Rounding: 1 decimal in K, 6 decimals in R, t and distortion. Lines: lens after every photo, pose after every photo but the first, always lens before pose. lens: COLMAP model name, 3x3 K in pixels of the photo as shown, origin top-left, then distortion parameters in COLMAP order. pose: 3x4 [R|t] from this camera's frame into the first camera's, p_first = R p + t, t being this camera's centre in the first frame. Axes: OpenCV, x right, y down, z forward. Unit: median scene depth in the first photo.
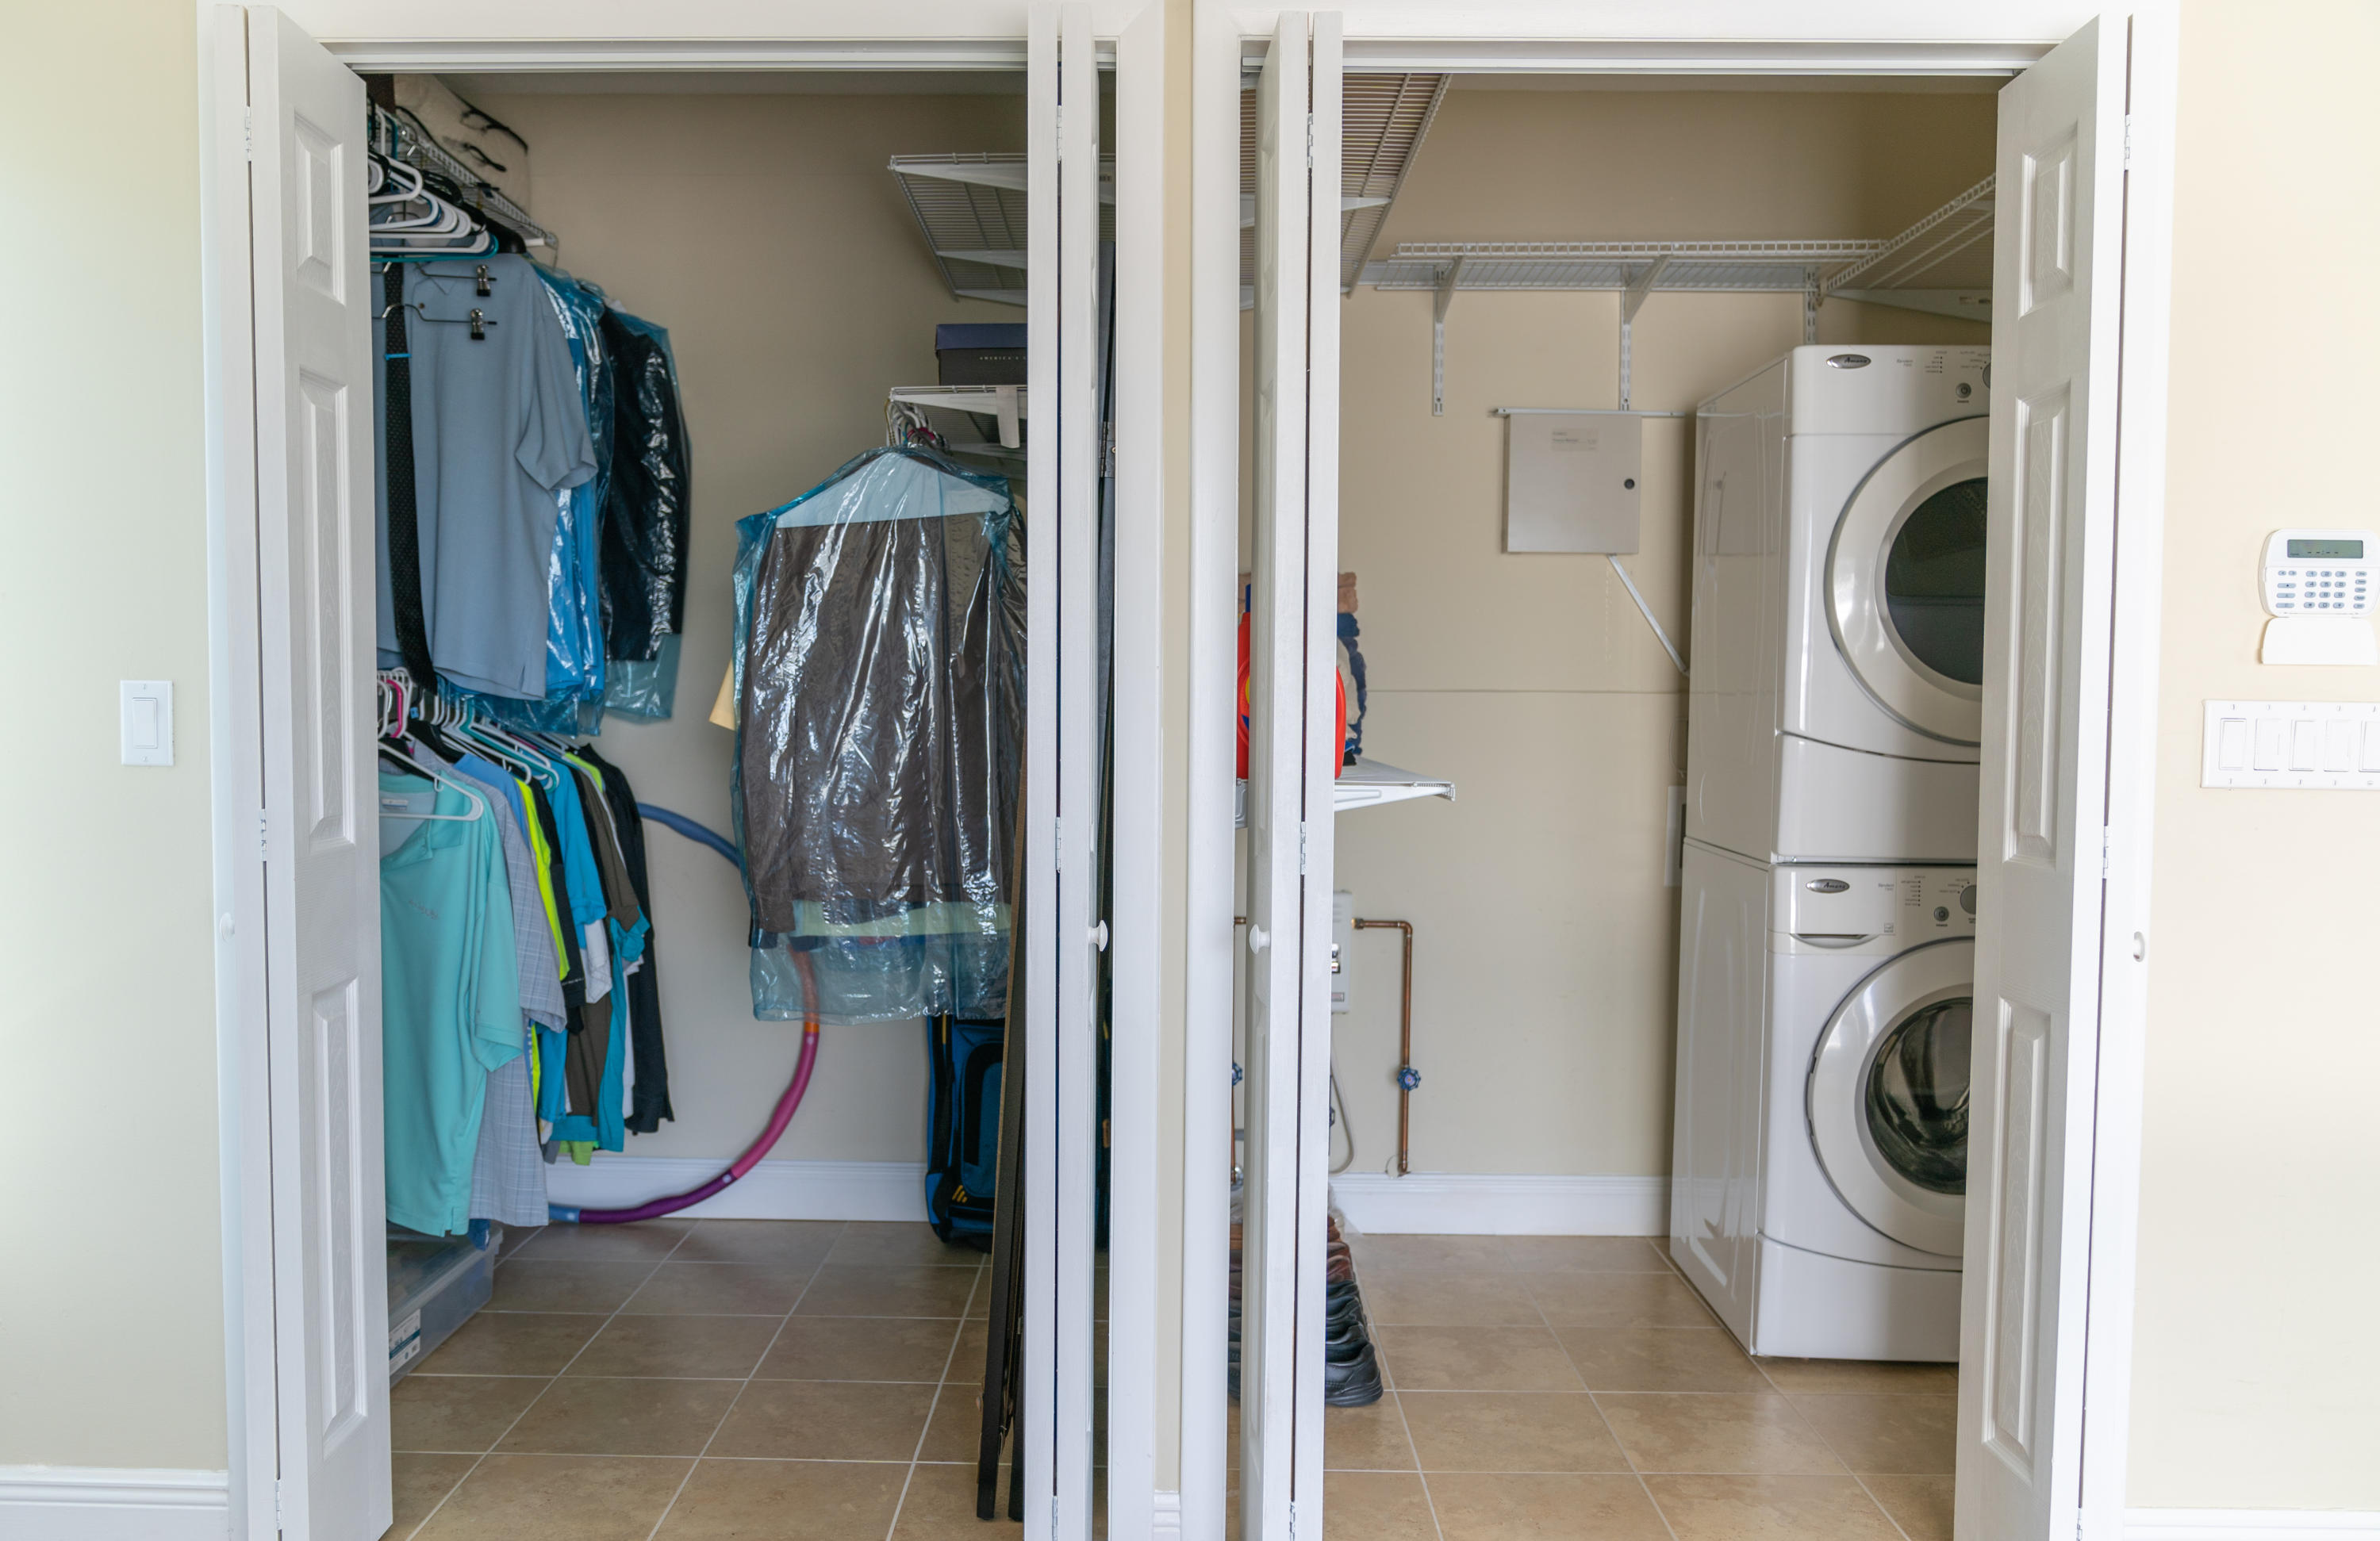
lens RADIAL K [[1973.7, 0, 1187.9], [0, 1973.7, 771.6], [0, 0, 1]] dist [-0.007033, 0.004295]
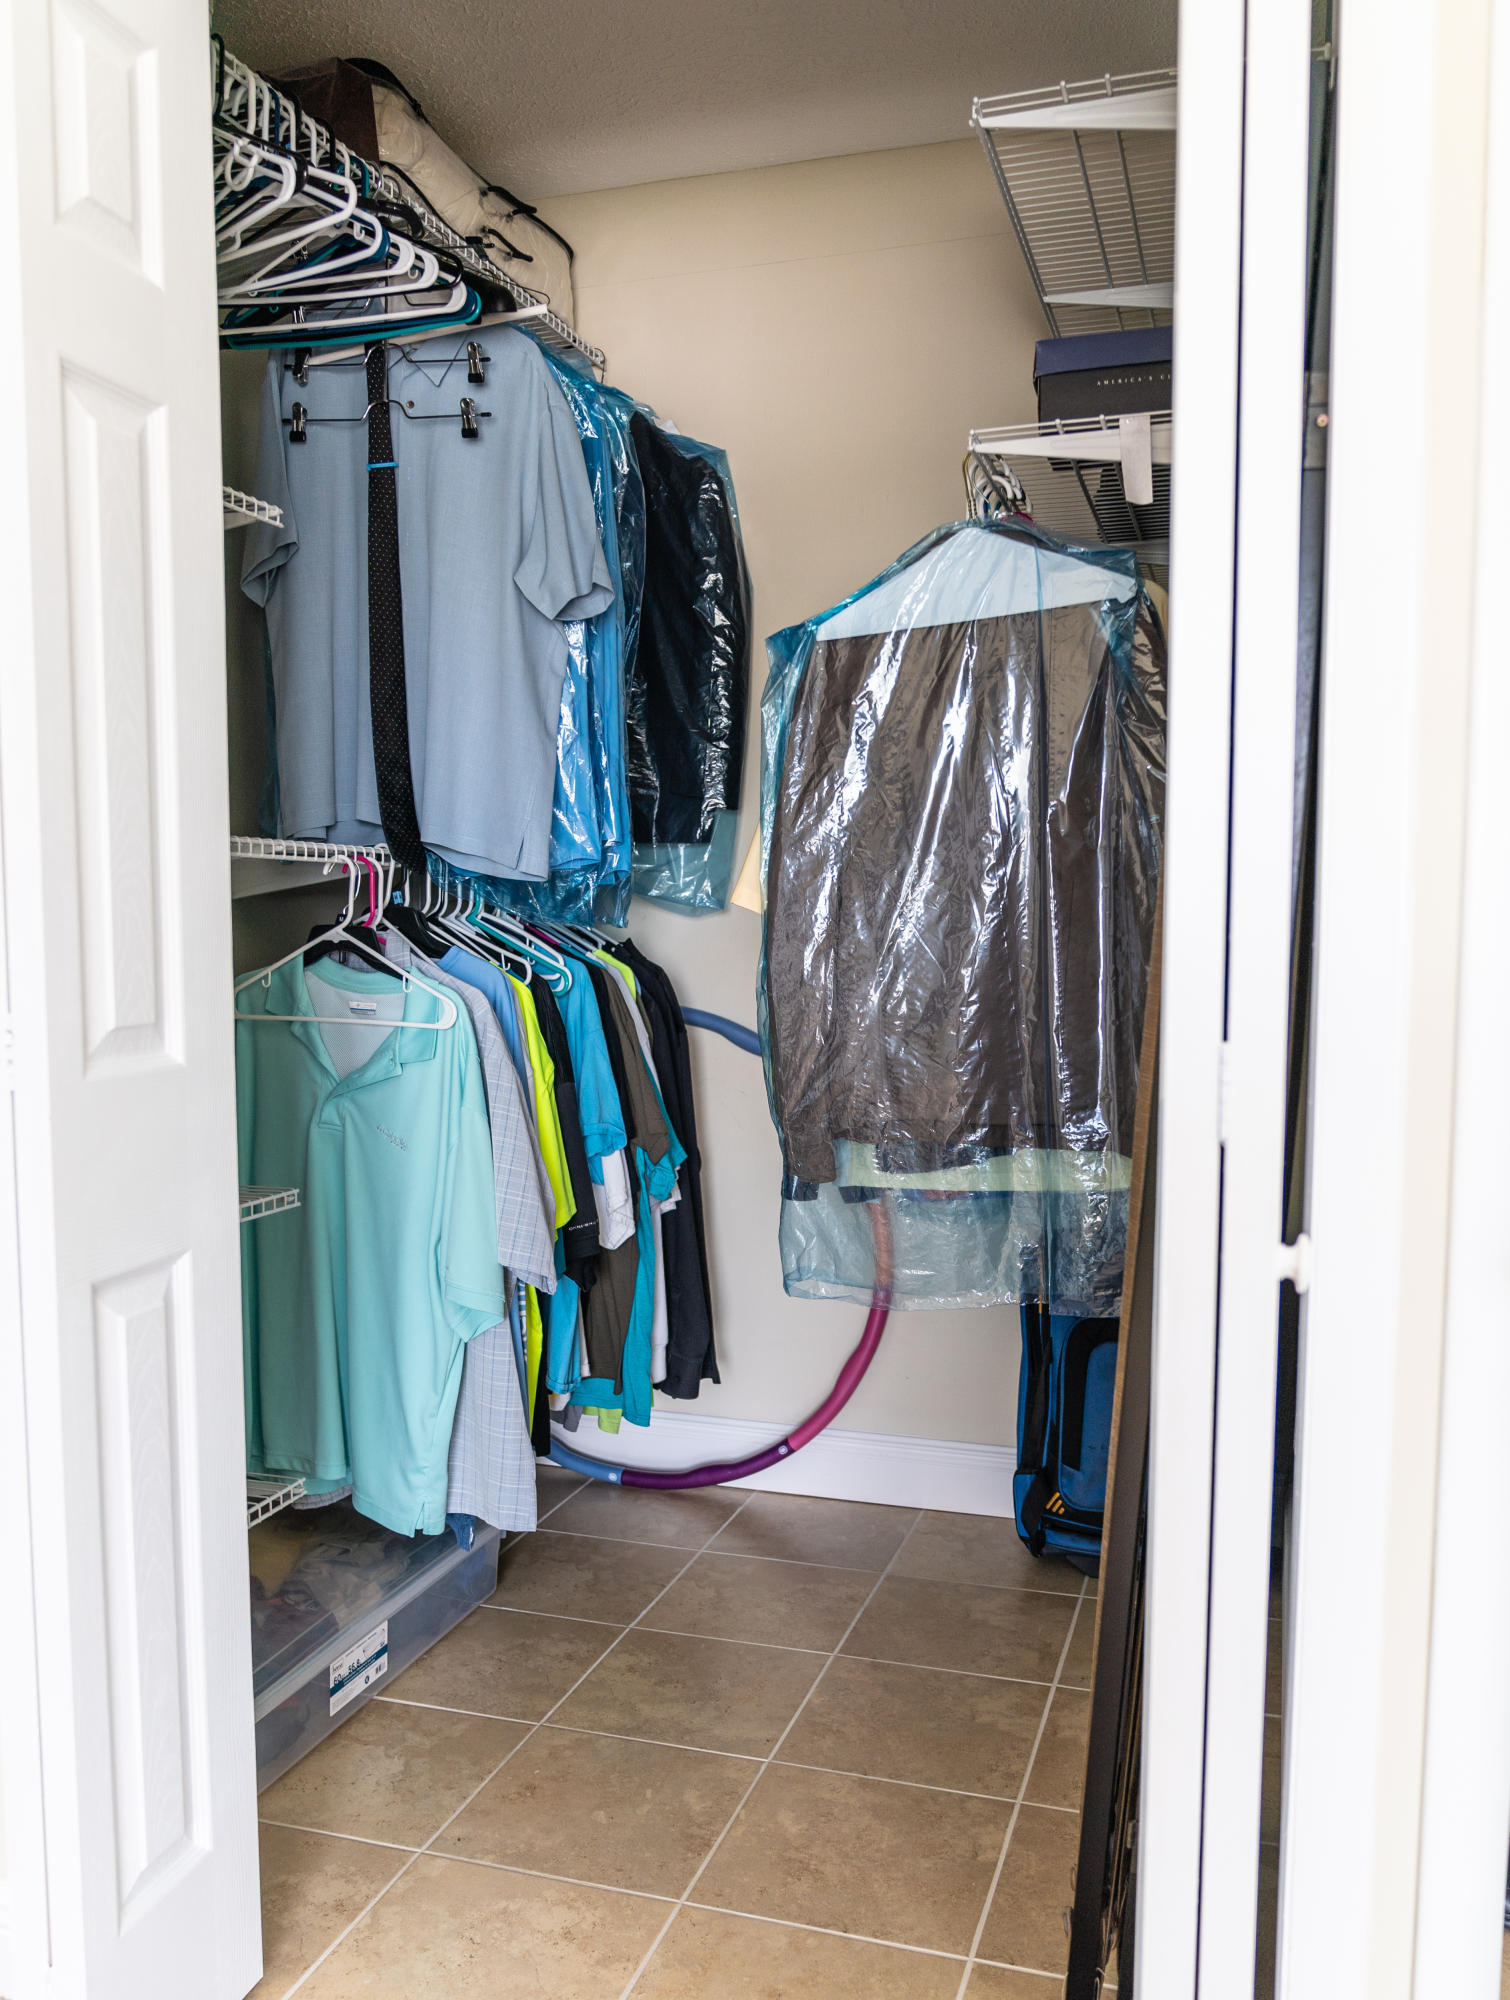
lens RADIAL K [[1591.0, 0, 752.9], [0, 1591.0, 1075.6], [0, 0, 1]] dist [-0.023445, 0.011682]
pose [[0.948826, 0.021993, -0.315033, -0.038535], [-0.003977, 0.998325, 0.057717, 0.005705], [0.315774, -0.053511, 0.947324, 0.413969]]
